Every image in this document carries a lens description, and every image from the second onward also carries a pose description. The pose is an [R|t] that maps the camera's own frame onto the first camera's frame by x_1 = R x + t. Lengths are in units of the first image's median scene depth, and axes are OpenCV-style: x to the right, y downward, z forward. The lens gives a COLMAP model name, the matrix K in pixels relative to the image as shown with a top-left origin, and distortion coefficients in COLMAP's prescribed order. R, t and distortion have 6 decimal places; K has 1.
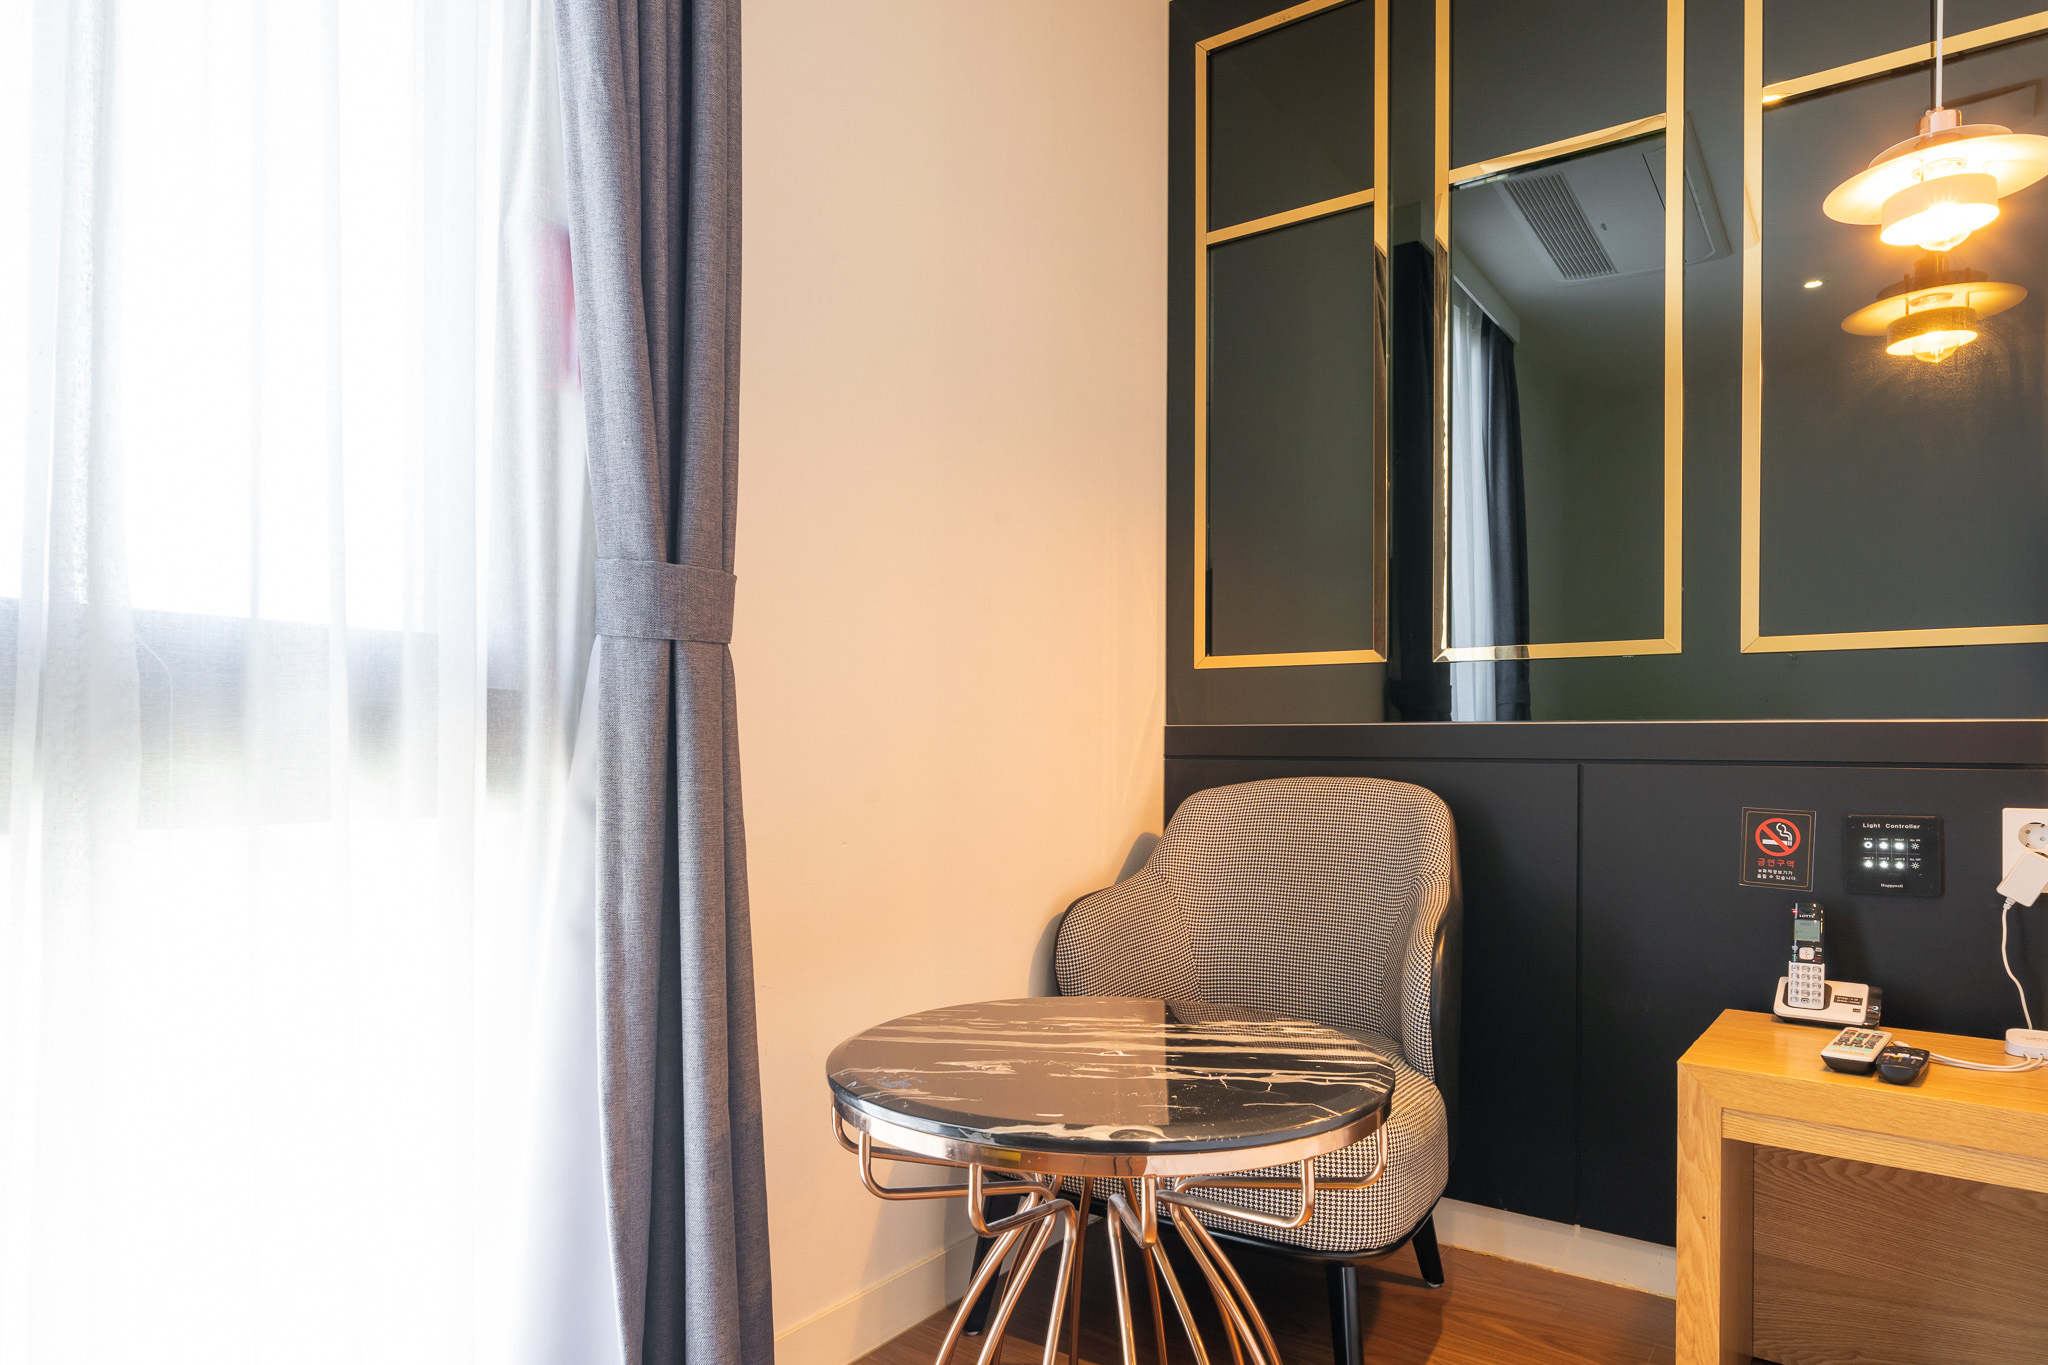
lens RADIAL K [[1192.0, 0, 965.8], [0, 1192.0, 759.7], [0, 0, 1]] dist [-0.000905, 0.001626]
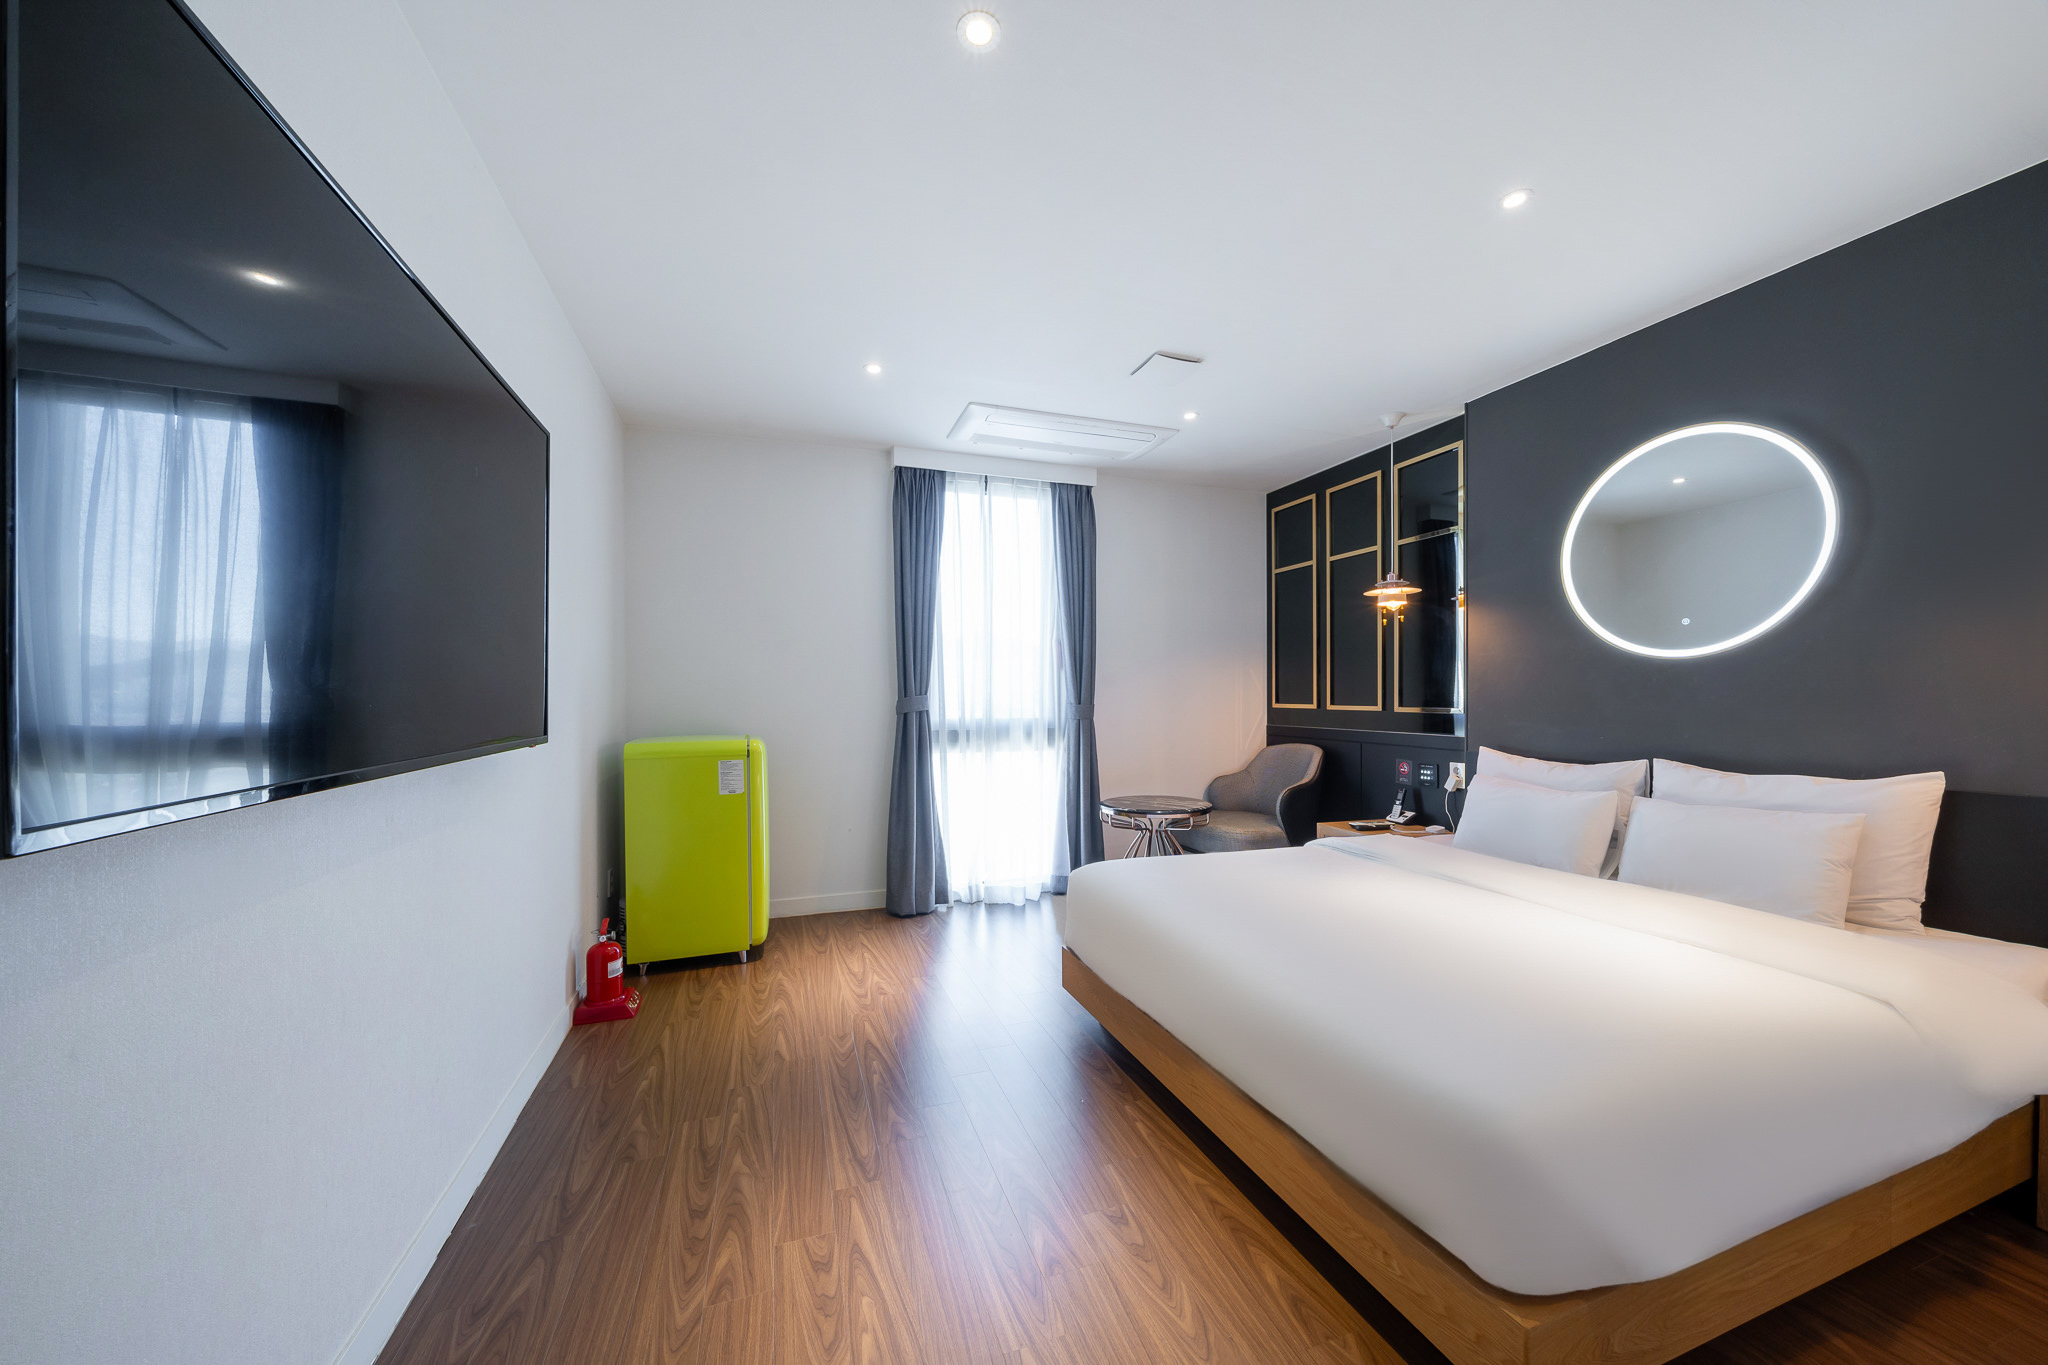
lens RADIAL K [[709.1, 0, 1024.0], [0, 709.1, 703.5], [0, 0, 1]] dist [-0.000567, -0.000024]
pose [[0.831865, -0.003611, -0.554967, 0.950209], [0.004368, 0.999990, 0.000041, -0.125014], [0.554962, -0.002458, 0.831872, -1.283437]]
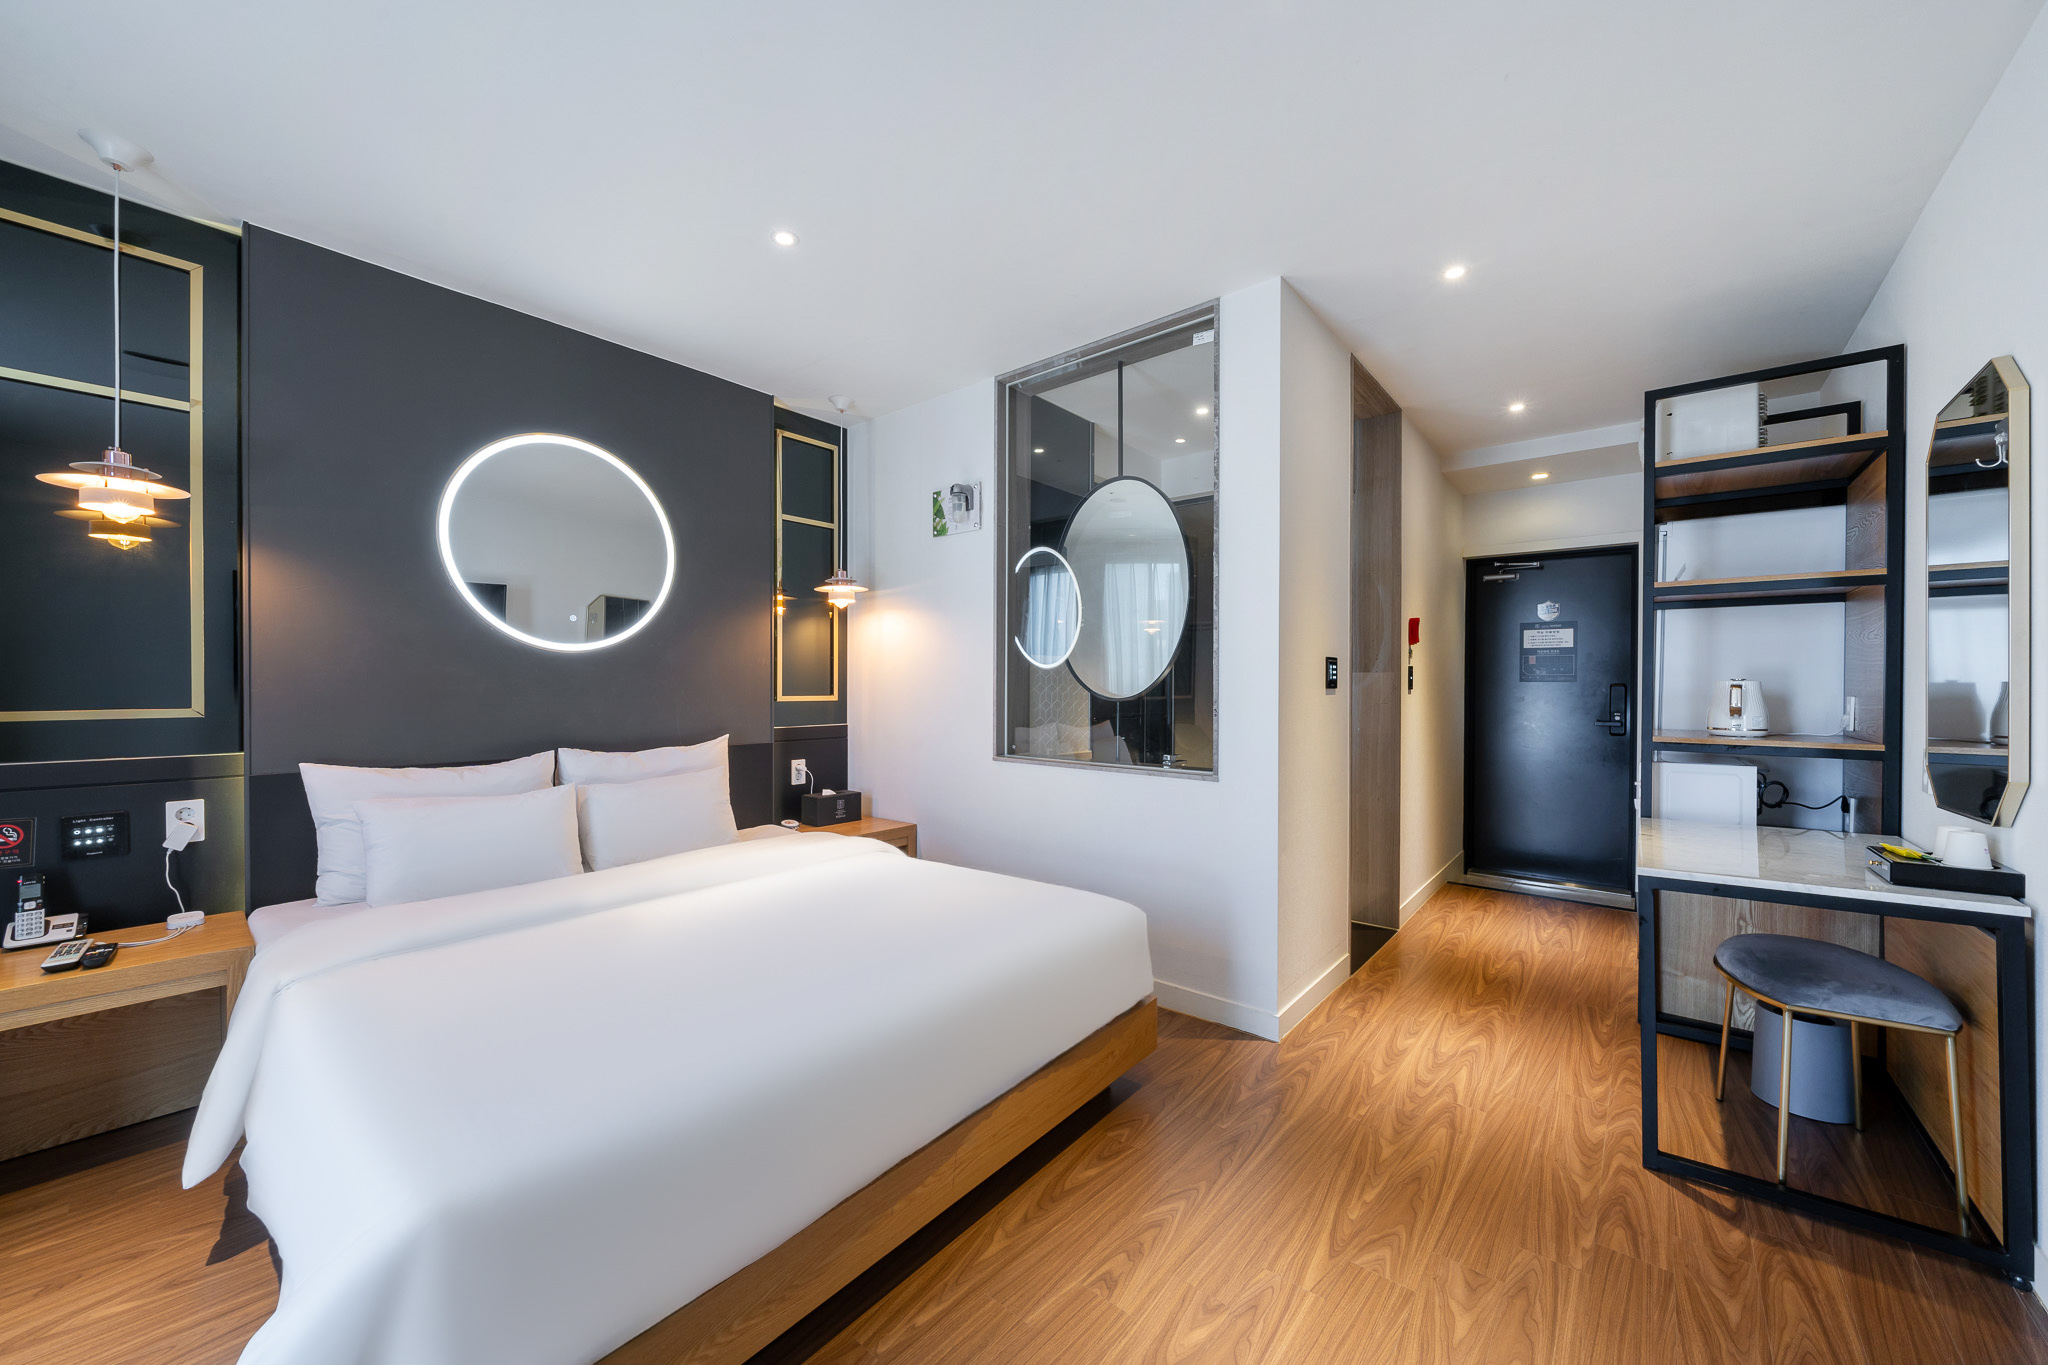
lens RADIAL K [[769.9, 0, 1031.0], [0, 769.9, 694.3], [0, 0, 1]] dist [0.003155, 0.000588]
pose [[0.045680, -0.016309, 0.998823, -0.309915], [-0.002399, 0.999862, 0.016436, -0.154406], [-0.998953, -0.003147, 0.045635, -0.448178]]
